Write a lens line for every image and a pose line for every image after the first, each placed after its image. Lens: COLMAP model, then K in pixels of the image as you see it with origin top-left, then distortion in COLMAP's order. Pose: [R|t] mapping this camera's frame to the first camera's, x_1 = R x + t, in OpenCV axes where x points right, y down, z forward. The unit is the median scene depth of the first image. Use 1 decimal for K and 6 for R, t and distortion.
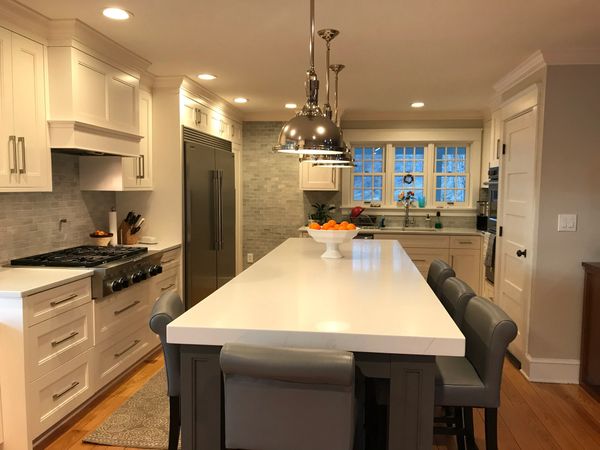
lens RADIAL K [[492.6, 0, 302.3], [0, 492.6, 225.6], [0, 0, 1]] dist [0.069644, -0.127928]
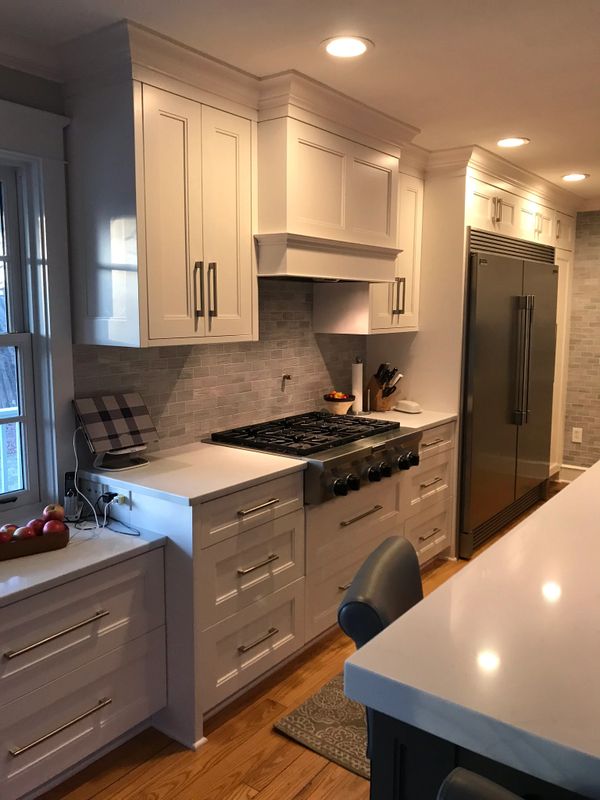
lens RADIAL K [[656.8, 0, 300.2], [0, 656.8, 392.5], [0, 0, 1]] dist [0.069644, -0.127928]
pose [[0.869536, 0.059002, -0.490332, -0.005587], [-0.035403, 0.997731, 0.057275, -0.038230], [0.492599, -0.032443, 0.869651, 0.179121]]
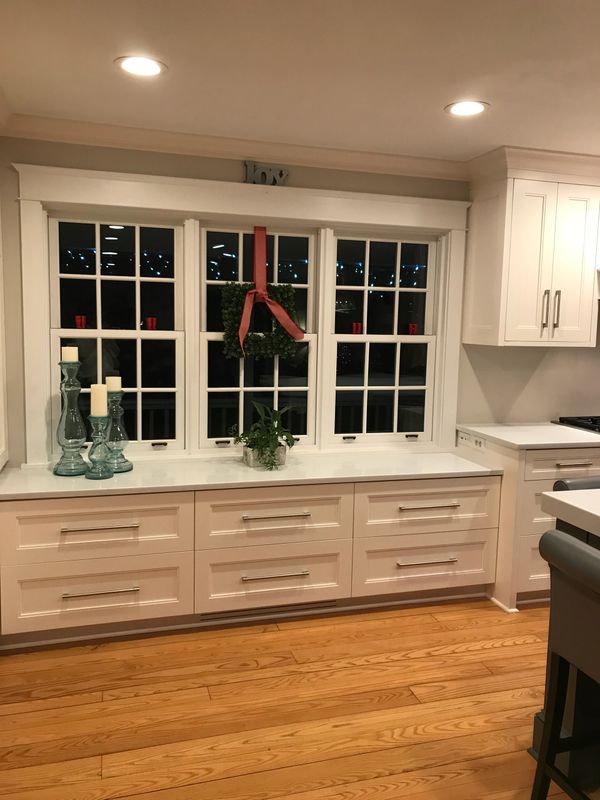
lens RADIAL K [[656.8, 0, 300.2], [0, 656.8, 392.5], [0, 0, 1]] dist [0.069644, -0.127928]
pose [[0.399189, 0.099445, -0.911459, 0.290535], [-0.090865, 0.993498, 0.068600, -0.015112], [0.912355, 0.055436, 0.405630, 0.014937]]
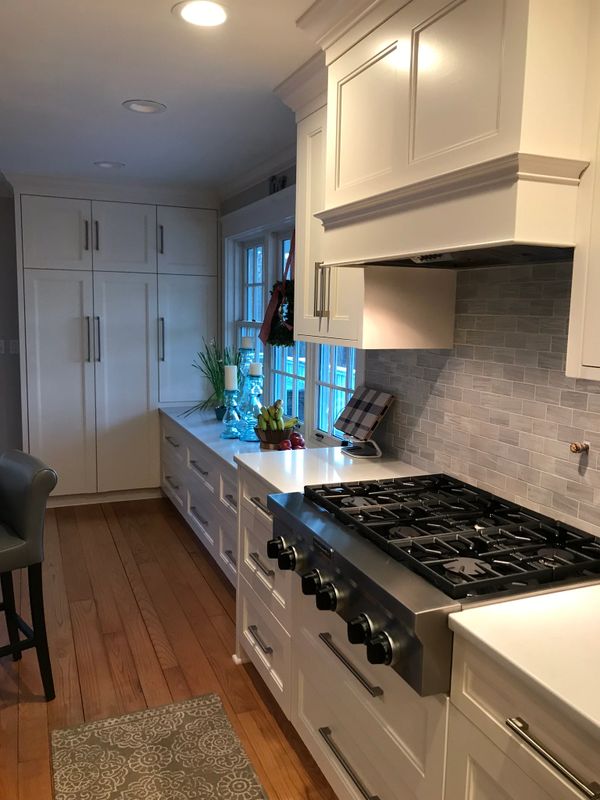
lens RADIAL K [[656.8, 0, 300.2], [0, 656.8, 392.5], [0, 0, 1]] dist [0.069644, -0.127928]
pose [[-0.870784, 0.039295, -0.490093, -0.067047], [-0.061931, 0.980095, 0.188621, -0.114366], [0.487750, 0.194600, -0.851018, 1.175349]]
